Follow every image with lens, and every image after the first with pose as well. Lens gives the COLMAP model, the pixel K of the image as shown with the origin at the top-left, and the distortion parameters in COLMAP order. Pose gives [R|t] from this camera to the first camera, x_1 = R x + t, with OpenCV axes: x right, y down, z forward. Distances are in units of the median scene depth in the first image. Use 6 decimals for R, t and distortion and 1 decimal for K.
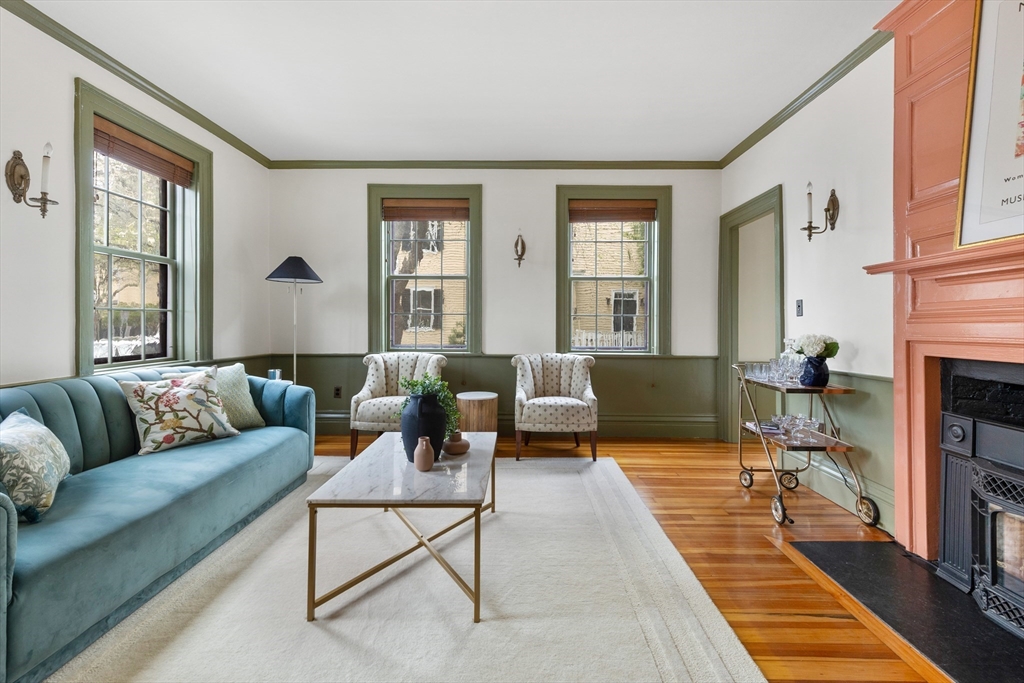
lens RADIAL K [[465.6, 0, 514.5], [0, 465.6, 325.7], [0, 0, 1]] dist [0.007685, 0.000863]
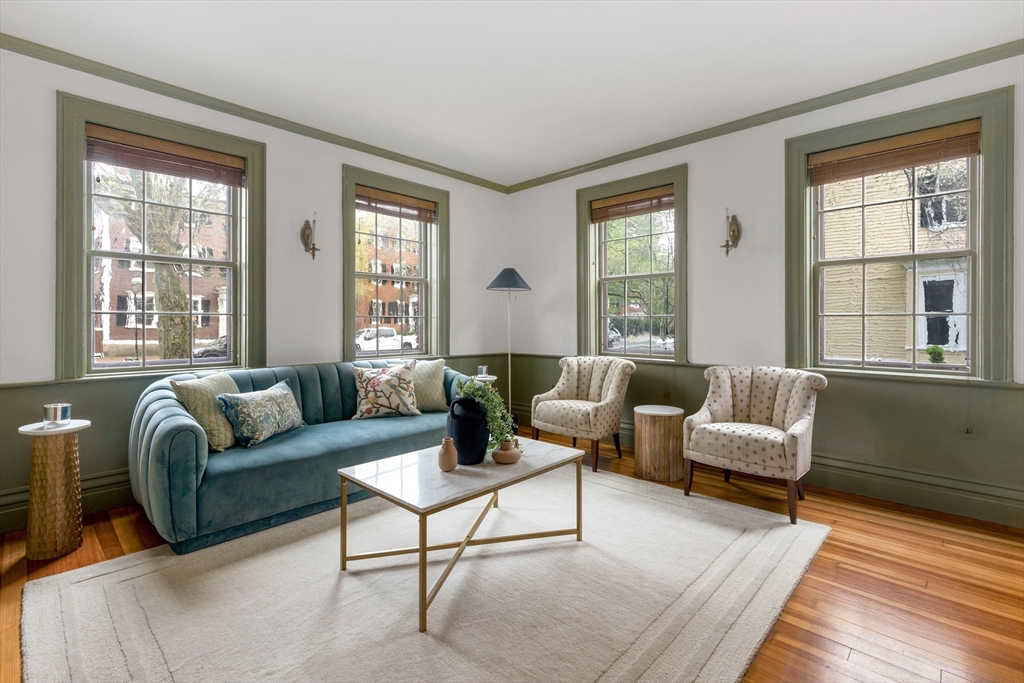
lens RADIAL K [[465.6, 0, 509.7], [0, 465.6, 330.3], [0, 0, 1]] dist [0.007685, 0.000863]
pose [[0.727312, 0.006203, -0.686279, 0.348617], [-0.003153, 0.999979, 0.005697, -0.003303], [0.686300, -0.001980, 0.727316, 0.197804]]
